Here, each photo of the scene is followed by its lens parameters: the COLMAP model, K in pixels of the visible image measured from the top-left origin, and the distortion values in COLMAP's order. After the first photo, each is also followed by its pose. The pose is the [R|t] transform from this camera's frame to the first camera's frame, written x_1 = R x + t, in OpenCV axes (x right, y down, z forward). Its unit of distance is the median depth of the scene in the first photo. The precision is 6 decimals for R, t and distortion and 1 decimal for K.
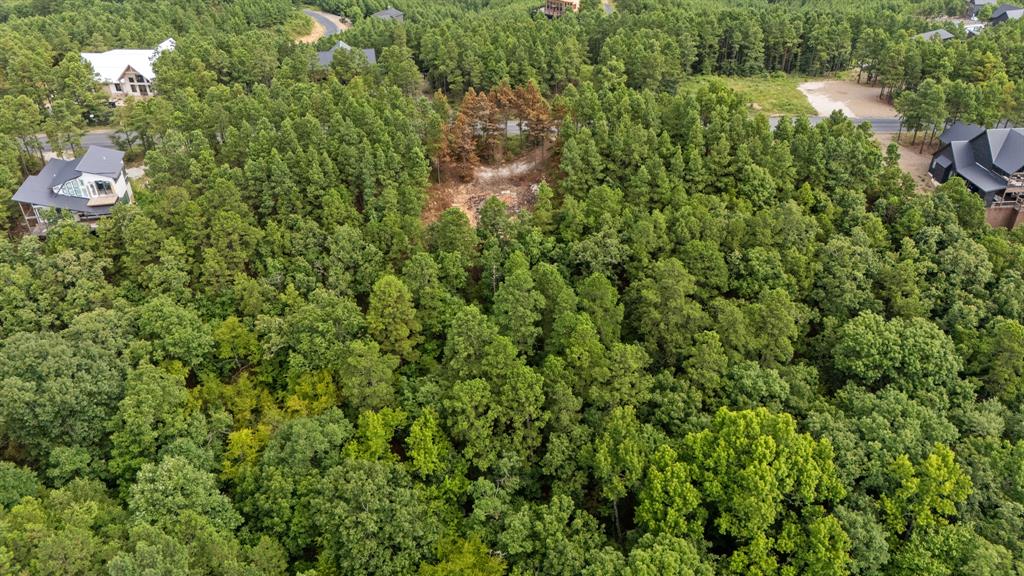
lens RADIAL K [[750.1, 0, 512.0], [0, 750.1, 288.0], [0, 0, 1]] dist [0.066688, -0.080111]
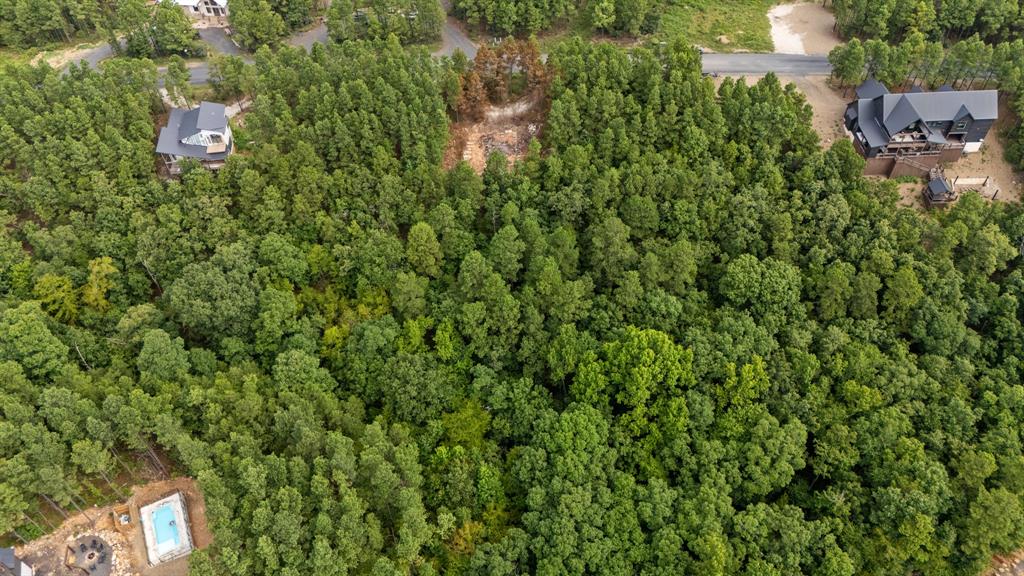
lens RADIAL K [[750.1, 0, 512.0], [0, 750.1, 288.0], [0, 0, 1]] dist [0.066688, -0.080111]
pose [[0.998822, 0.030097, -0.038063, 0.077612], [-0.018698, 0.962551, 0.270456, -0.307328], [0.044777, -0.269426, 0.961980, -0.461669]]
